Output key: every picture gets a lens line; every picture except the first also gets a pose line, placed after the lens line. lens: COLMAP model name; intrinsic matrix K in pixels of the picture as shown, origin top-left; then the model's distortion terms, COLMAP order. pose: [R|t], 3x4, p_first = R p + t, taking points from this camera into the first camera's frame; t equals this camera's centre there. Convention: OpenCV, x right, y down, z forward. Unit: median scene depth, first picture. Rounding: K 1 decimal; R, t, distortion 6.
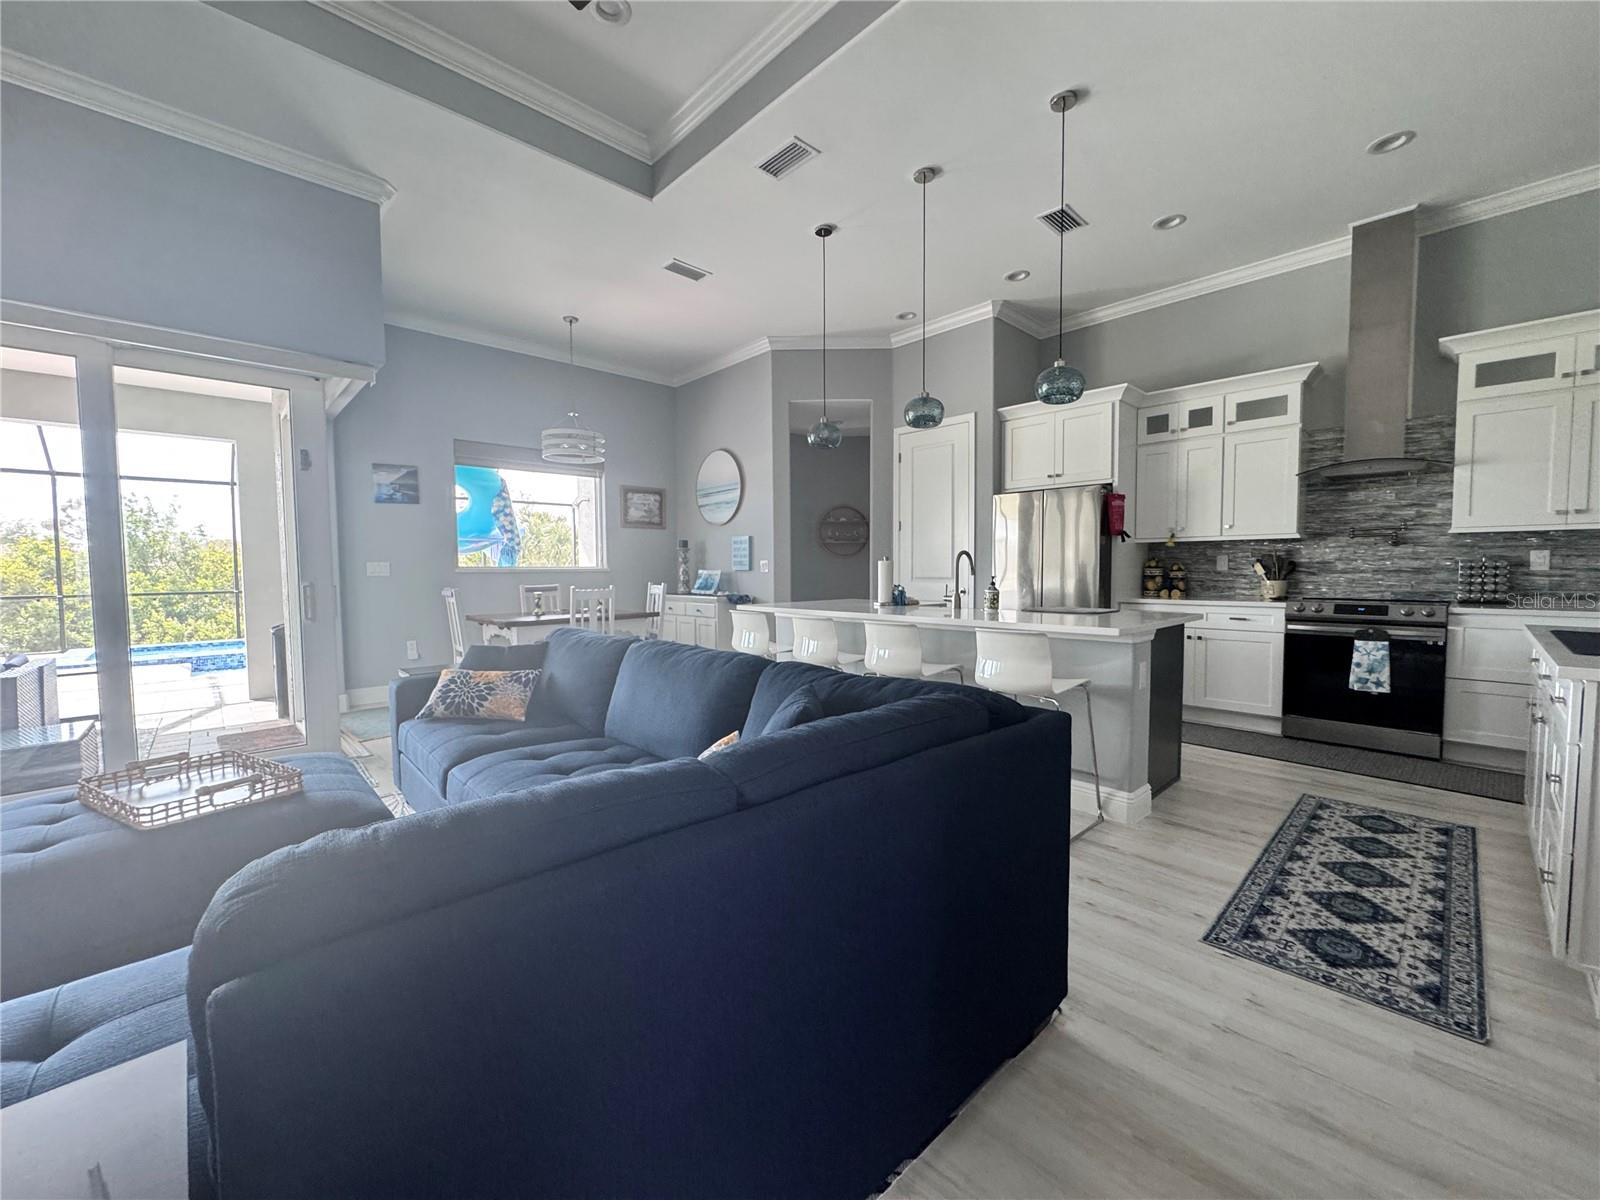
lens RADIAL K [[641.9, 0, 800.0], [0, 641.9, 600.0], [0, 0, 1]] dist [-0.001262, -0.000839]
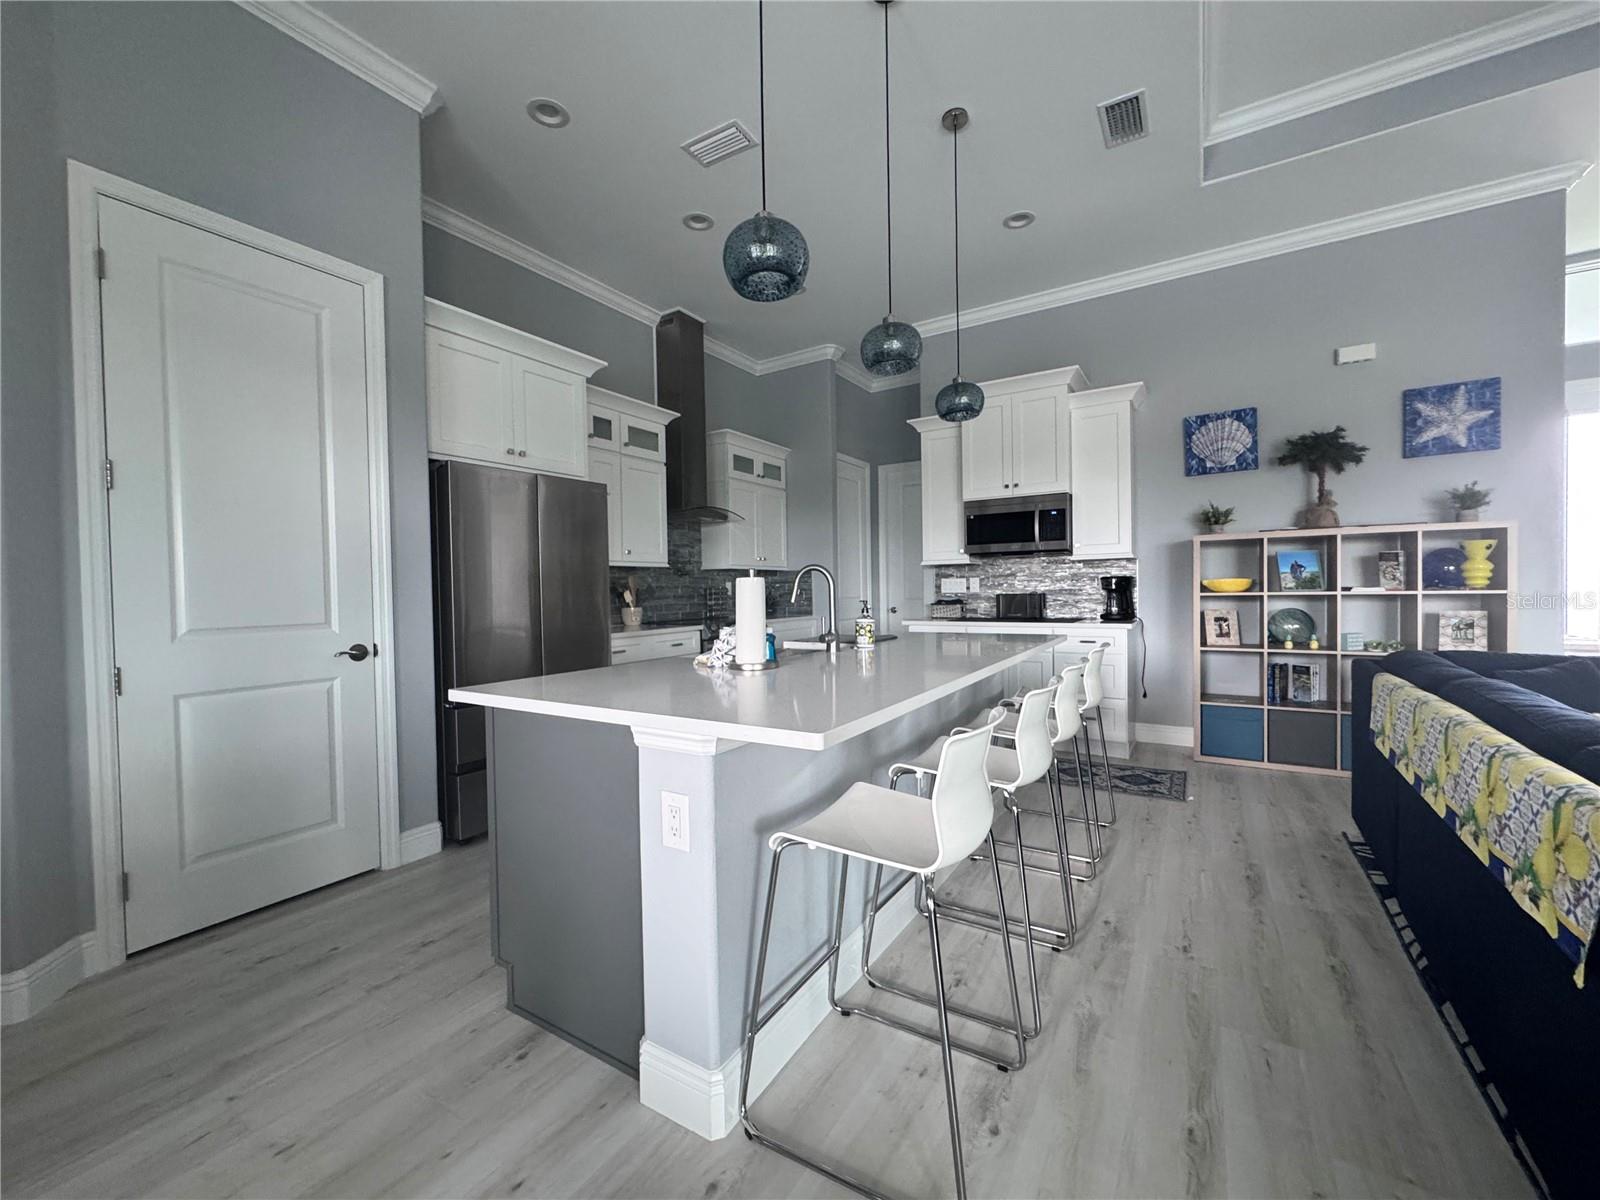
lens RADIAL K [[641.9, 0, 800.0], [0, 641.9, 600.0], [0, 0, 1]] dist [-0.001262, -0.000839]
pose [[-0.255145, -0.003327, 0.966897, -0.169953], [0.071460, 0.997194, 0.022289, -0.024988], [-0.964258, 0.074782, -0.254192, 0.538911]]
